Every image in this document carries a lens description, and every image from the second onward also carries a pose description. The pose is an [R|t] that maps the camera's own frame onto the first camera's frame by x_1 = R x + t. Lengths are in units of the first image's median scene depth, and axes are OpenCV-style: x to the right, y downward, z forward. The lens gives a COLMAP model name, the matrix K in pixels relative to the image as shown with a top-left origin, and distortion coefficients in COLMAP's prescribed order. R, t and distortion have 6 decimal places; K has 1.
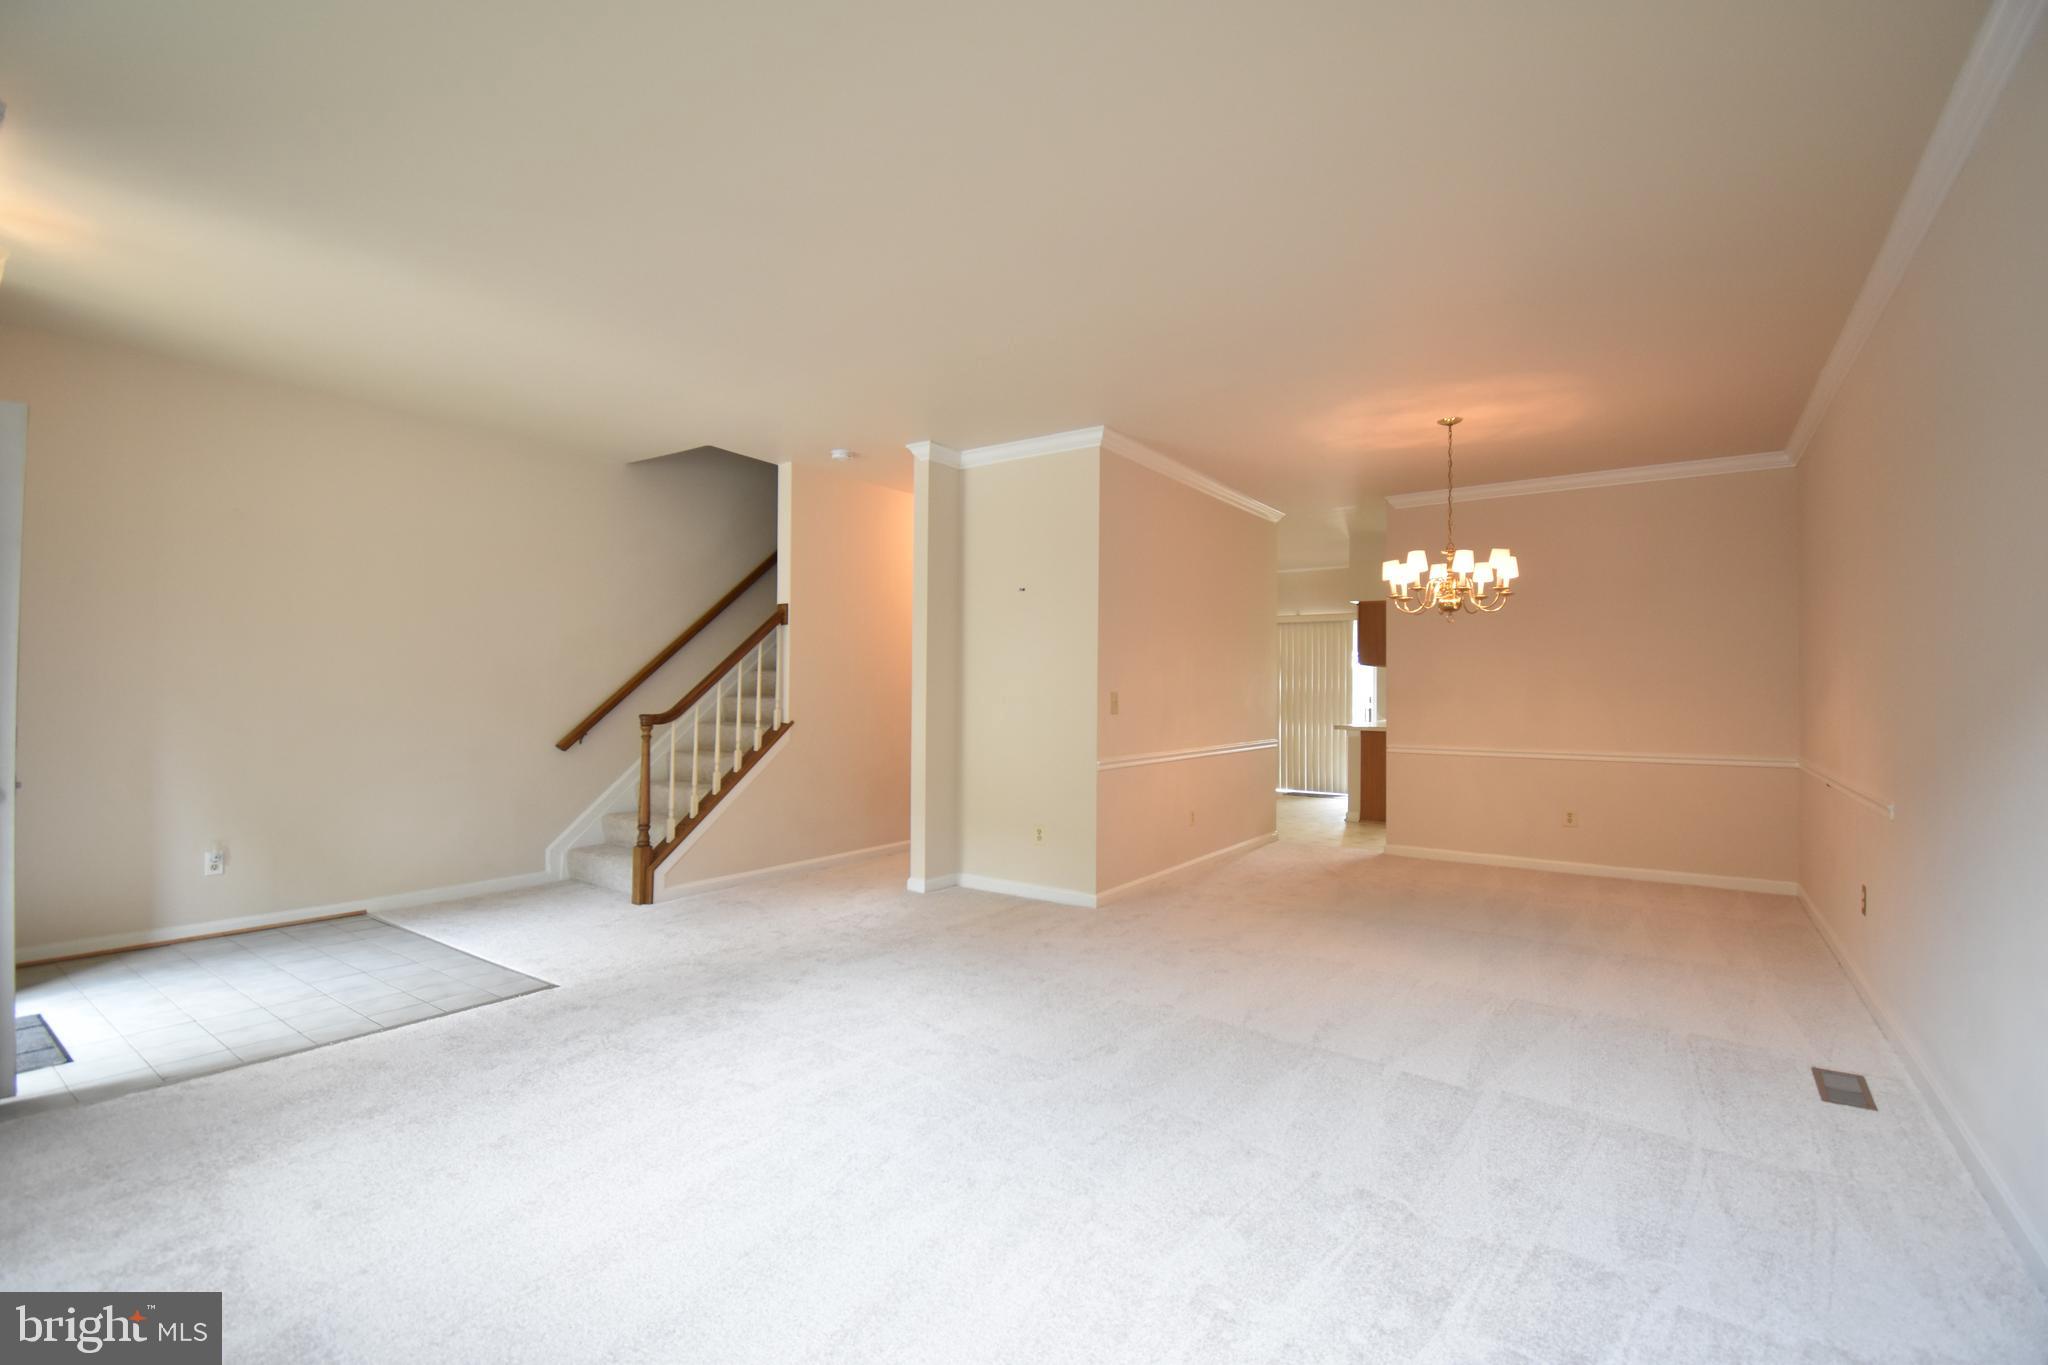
lens RADIAL K [[900.8, 0, 1028.5], [0, 900.8, 678.9], [0, 0, 1]] dist [0.025937, -0.031960]
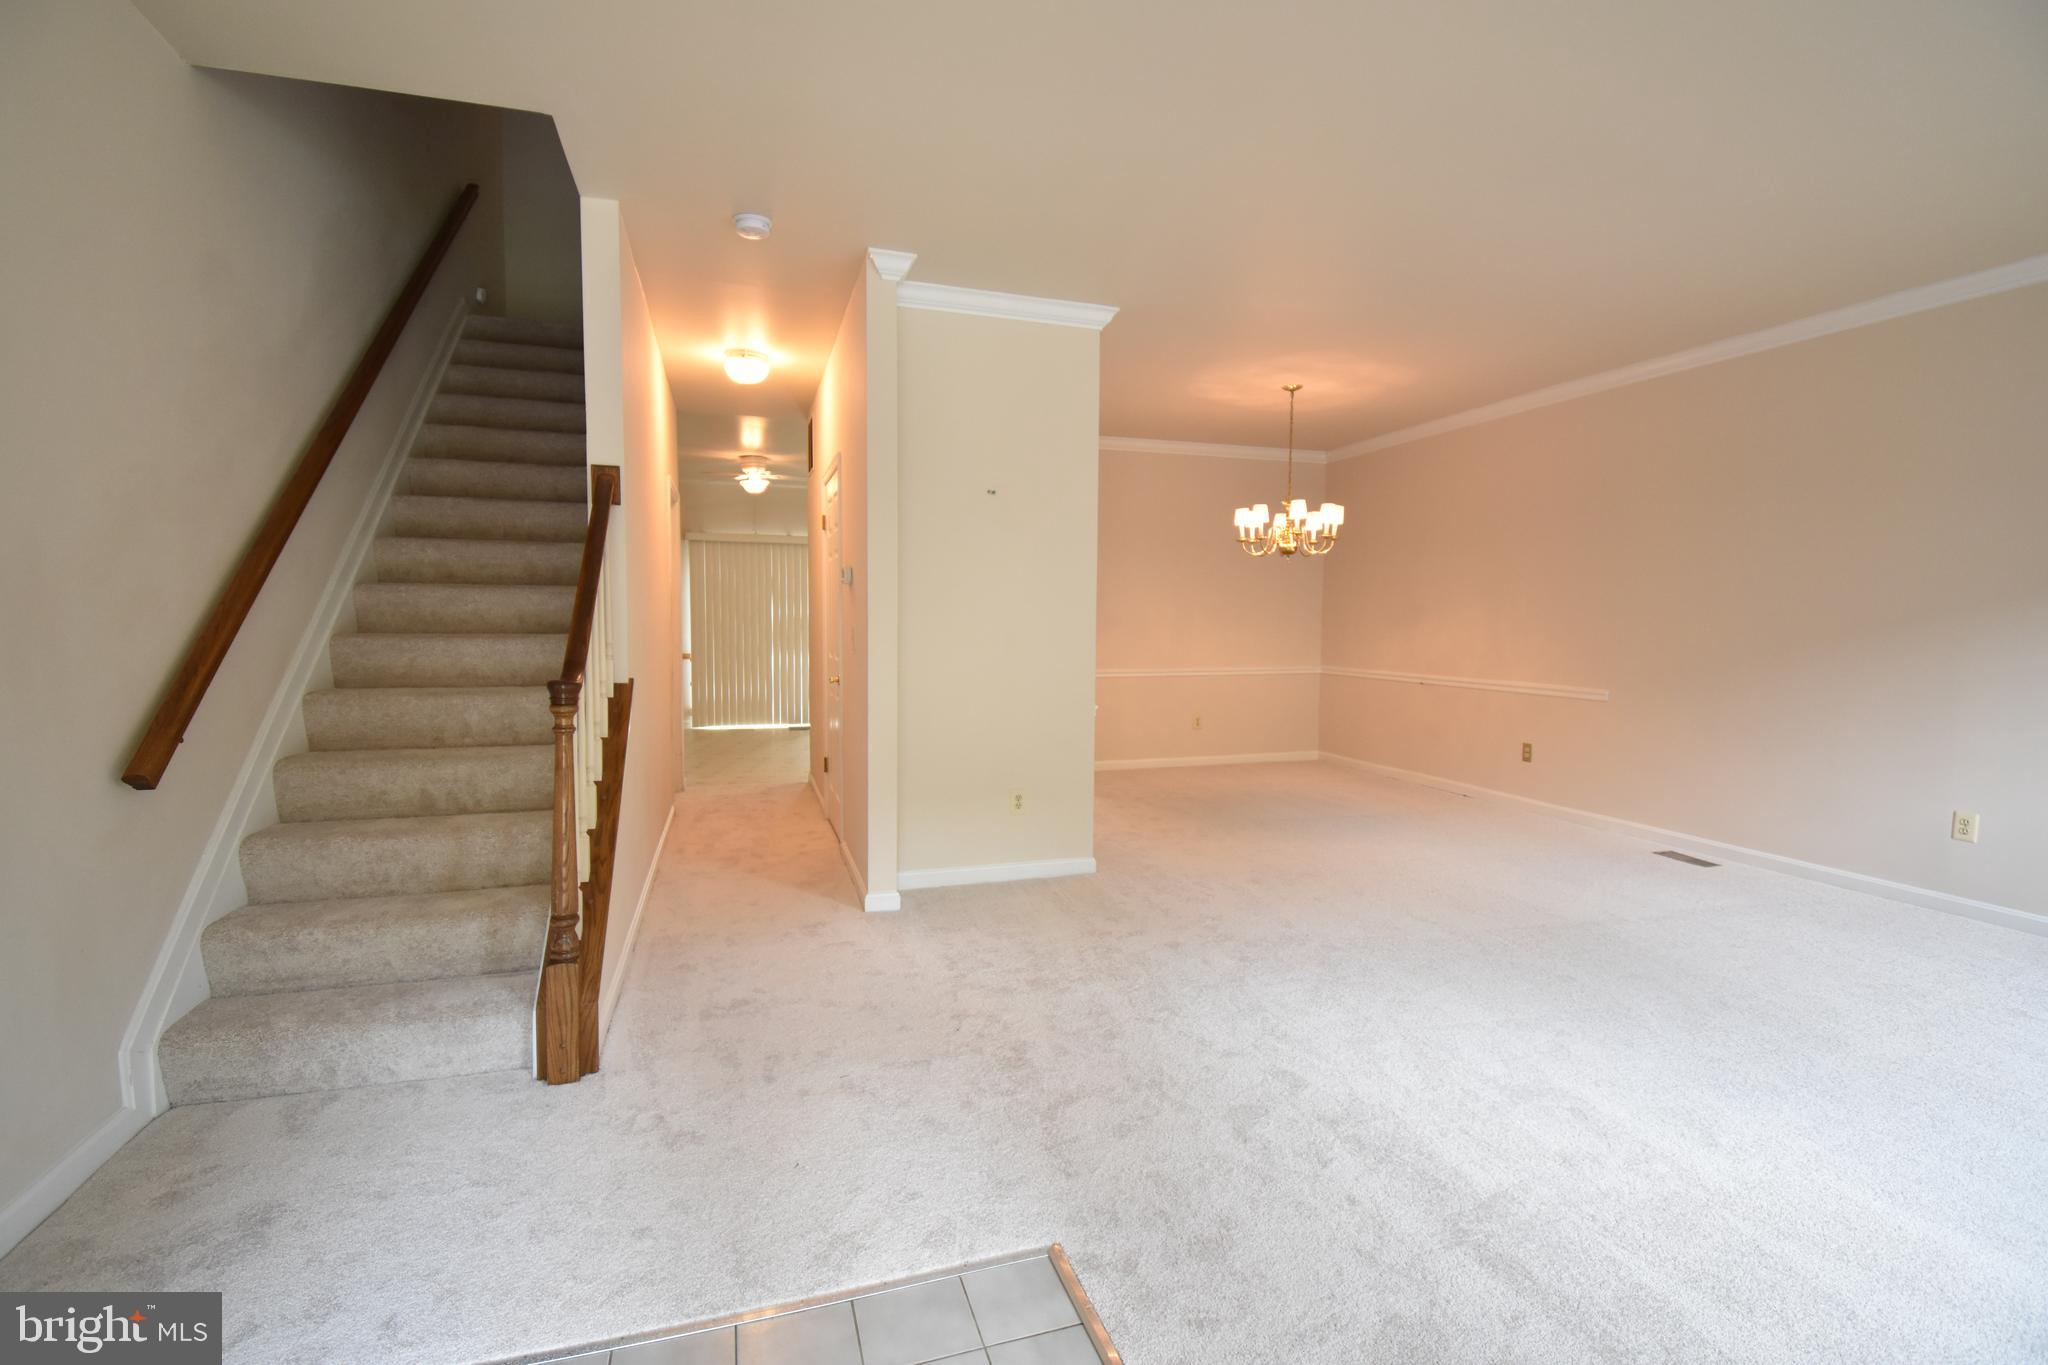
lens RADIAL K [[900.8, 0, 1028.5], [0, 900.8, 678.9], [0, 0, 1]] dist [0.025937, -0.031960]
pose [[0.606704, -0.057225, 0.792865, -0.674017], [-0.010407, 0.996748, 0.079904, -0.002398], [-0.794860, -0.056729, 0.604136, 0.552844]]
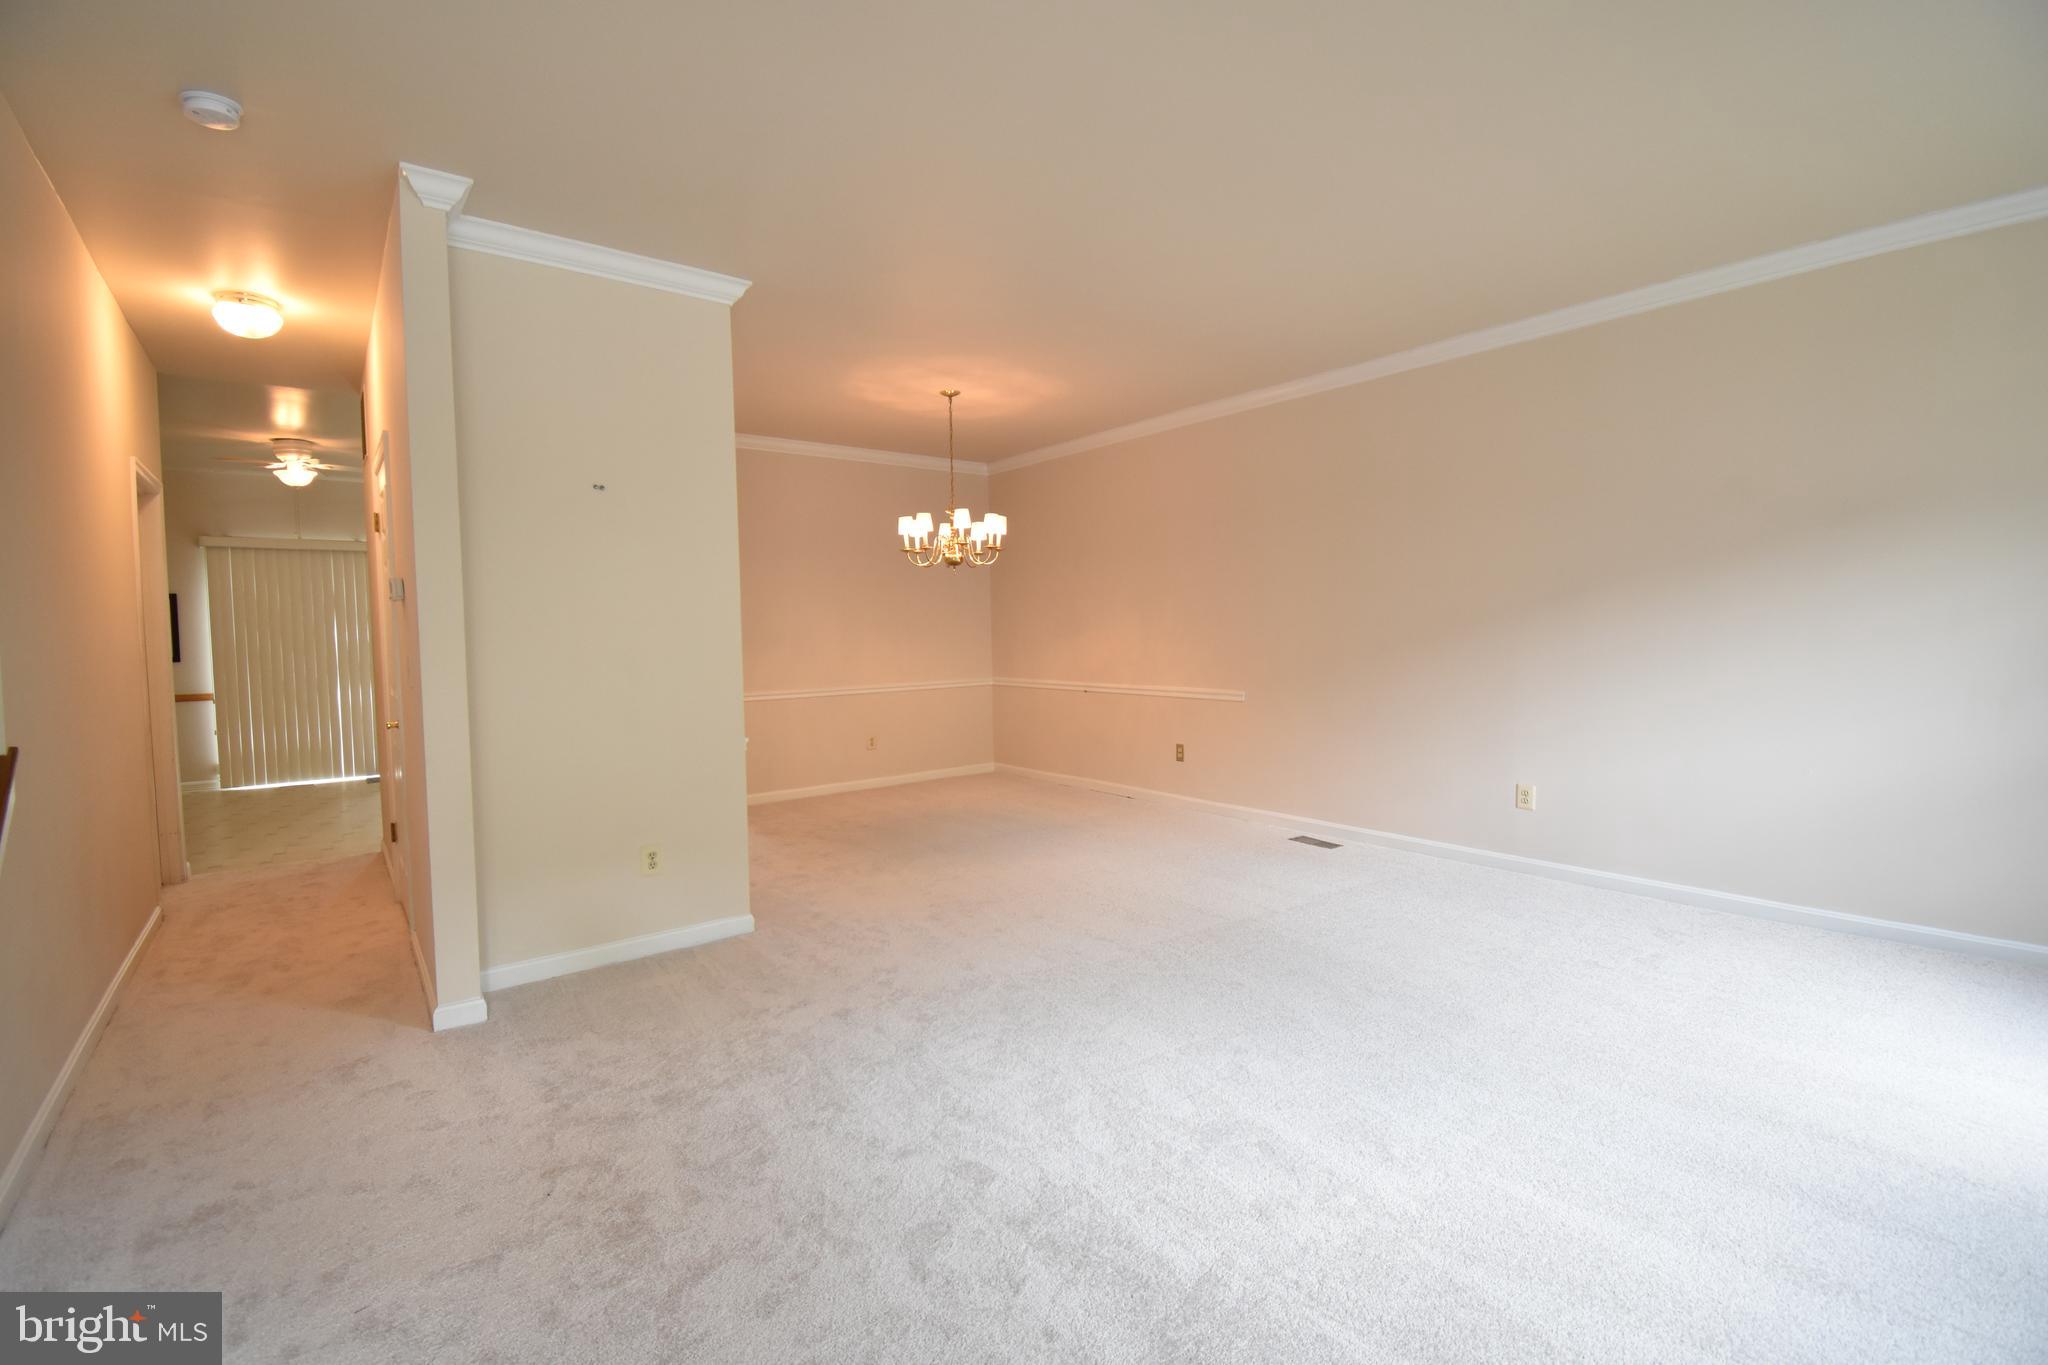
lens RADIAL K [[900.8, 0, 1028.5], [0, 900.8, 678.9], [0, 0, 1]] dist [0.025937, -0.031960]
pose [[0.294684, -0.065641, 0.953338, -0.588332], [0.008249, 0.997776, 0.066150, -0.005292], [-0.955559, -0.011629, 0.294570, 0.579688]]
